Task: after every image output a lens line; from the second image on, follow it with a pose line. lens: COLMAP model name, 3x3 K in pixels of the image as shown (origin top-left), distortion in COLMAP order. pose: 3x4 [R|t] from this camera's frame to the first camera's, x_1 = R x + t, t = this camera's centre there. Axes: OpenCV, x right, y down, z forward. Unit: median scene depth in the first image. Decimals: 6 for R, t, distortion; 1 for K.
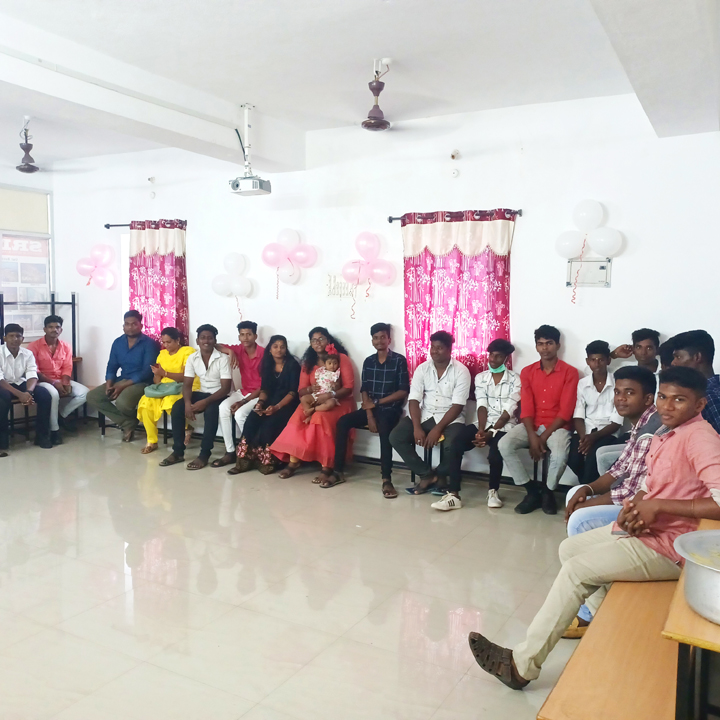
lens RADIAL K [[716.8, 0, 375.5], [0, 716.8, 372.7], [0, 0, 1]] dist [0.000574, 0.000000]
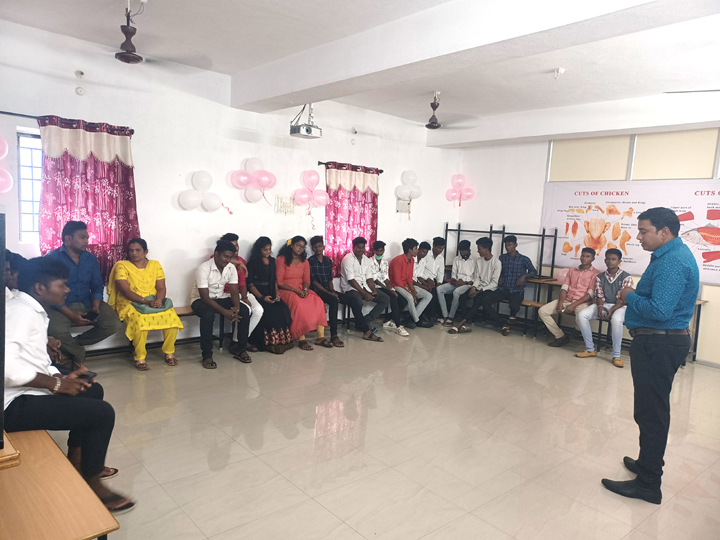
lens RADIAL K [[537.1, 0, 359.8], [0, 537.1, 273.7], [0, 0, 1]] dist [0.010750, -0.001652]
pose [[0.305237, -0.102118, 0.946785, -1.083259], [0.049655, 0.994588, 0.091266, -0.084103], [-0.950981, 0.019155, 0.308656, 0.591711]]
